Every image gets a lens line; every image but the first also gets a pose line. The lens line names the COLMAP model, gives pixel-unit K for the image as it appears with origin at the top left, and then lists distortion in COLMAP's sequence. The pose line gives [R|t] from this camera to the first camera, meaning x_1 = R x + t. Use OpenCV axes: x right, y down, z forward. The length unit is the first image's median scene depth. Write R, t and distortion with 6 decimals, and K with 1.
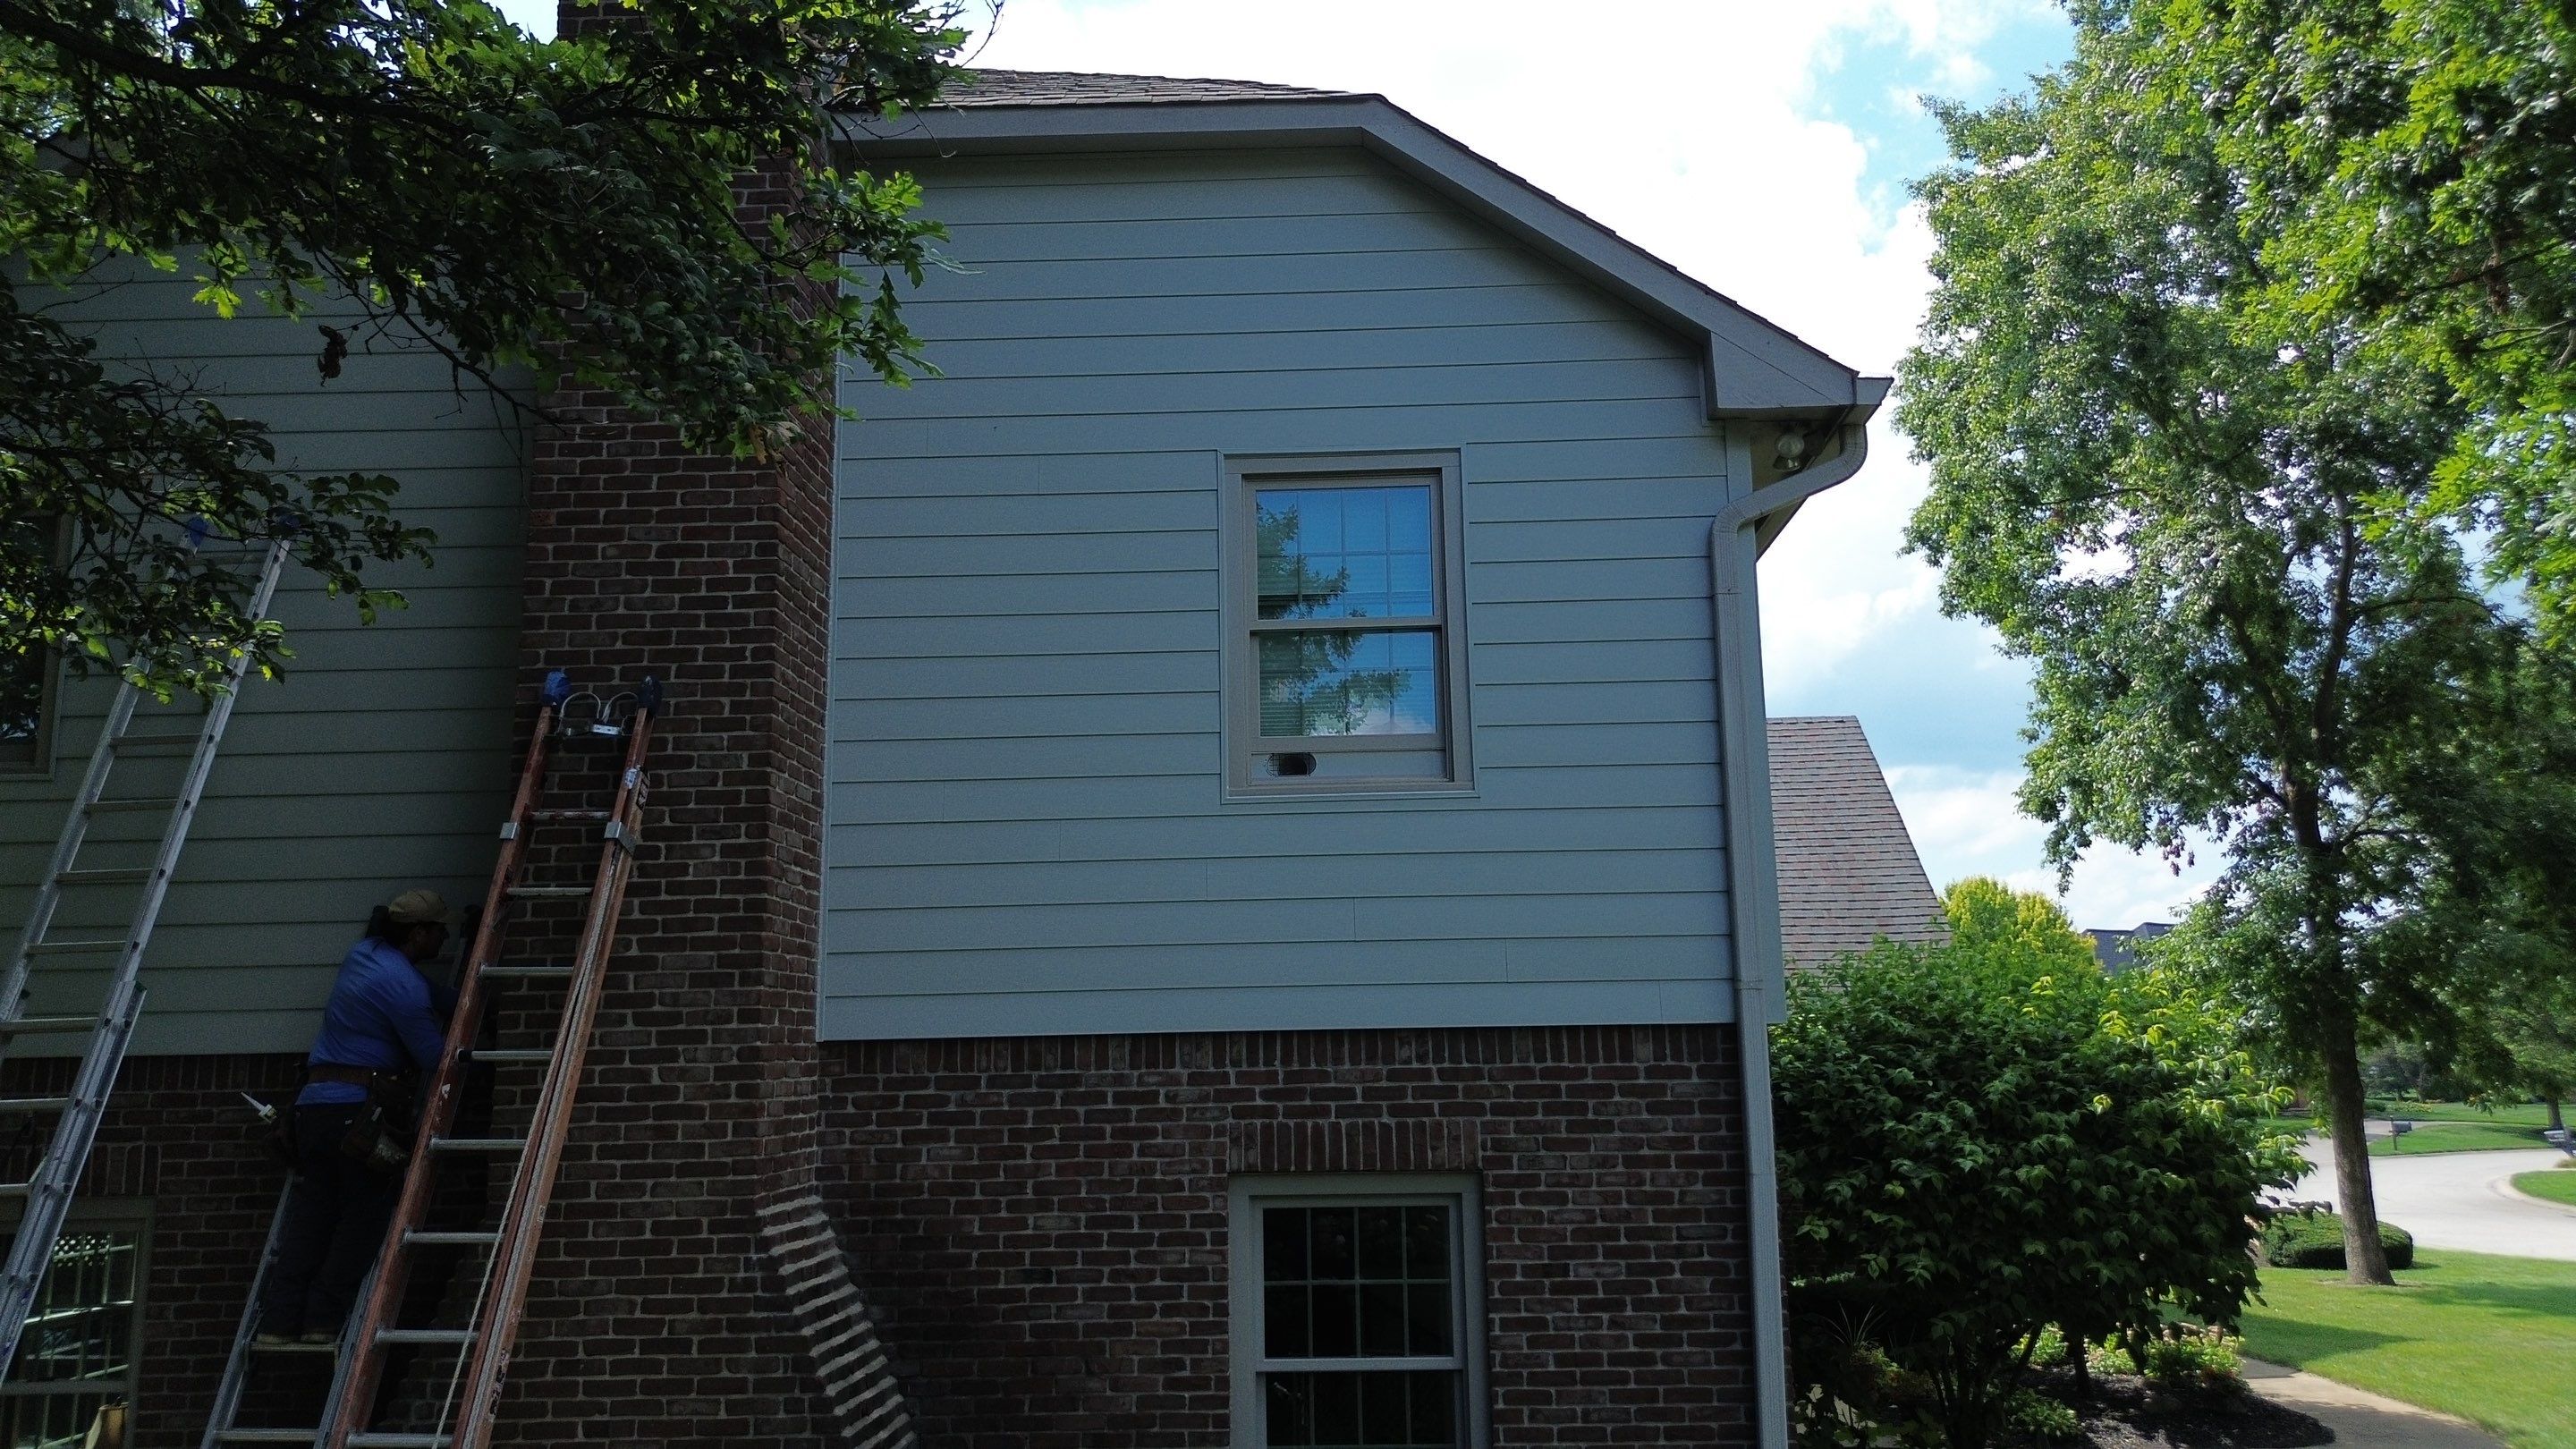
lens RADIAL K [[1713.5, 0, 1288.0], [0, 1713.5, 724.5], [0, 0, 1]] dist [0.004084, -0.000737]
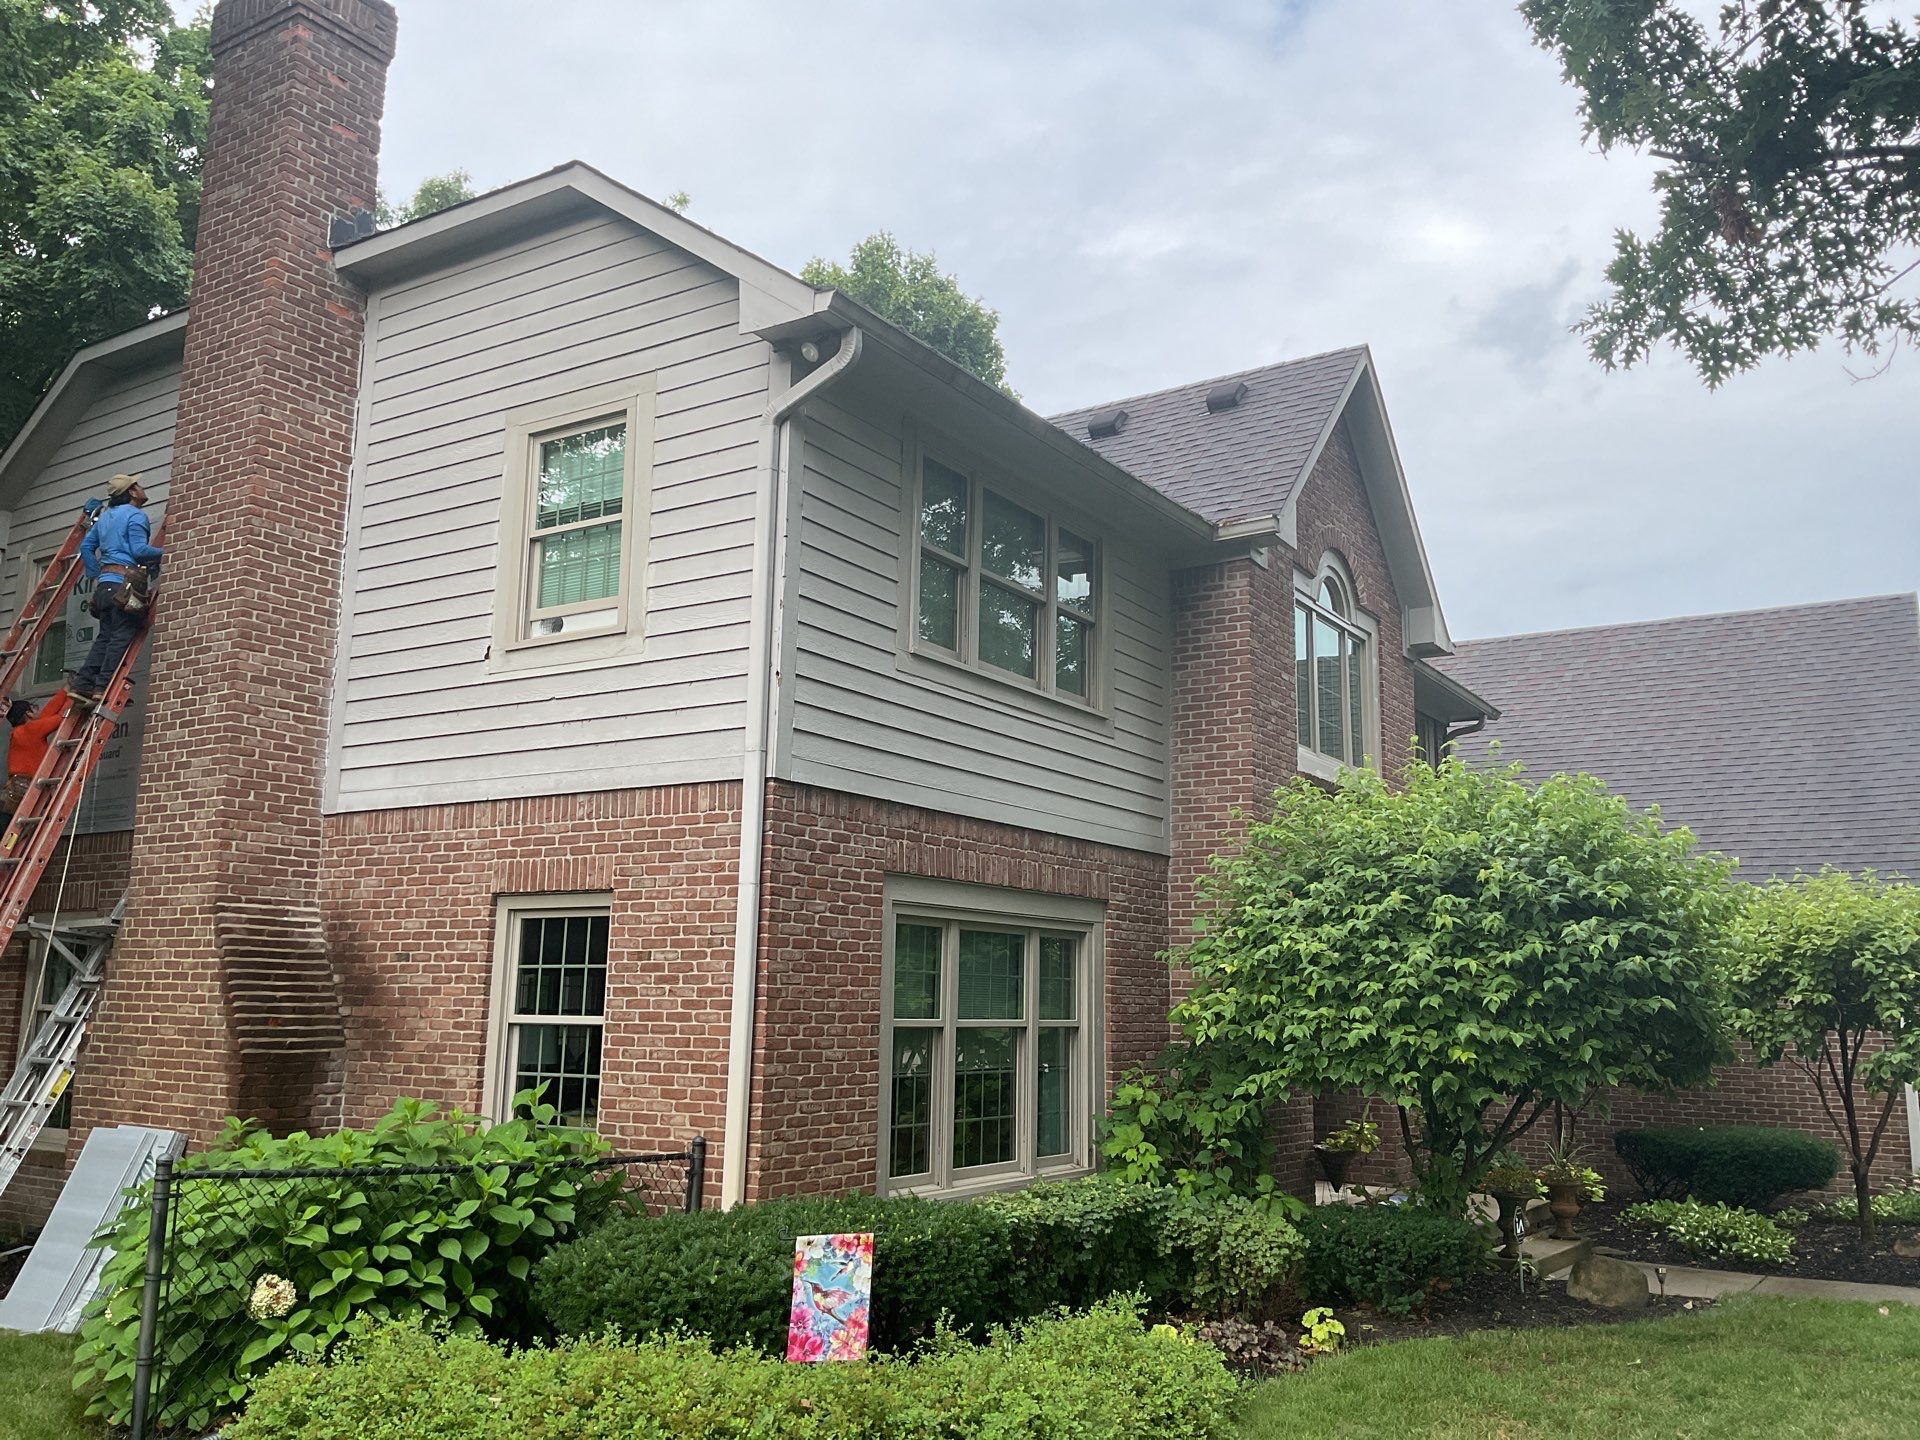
lens RADIAL K [[1535.6, 0, 999.4], [0, 1535.6, 711.9], [0, 0, 1]] dist [0.126927, -0.293559]
pose [[0.874399, -0.060847, -0.481377, 1.039086], [0.065568, 0.997823, -0.007027, 0.139833], [0.480757, -0.025419, 0.876485, 0.006459]]
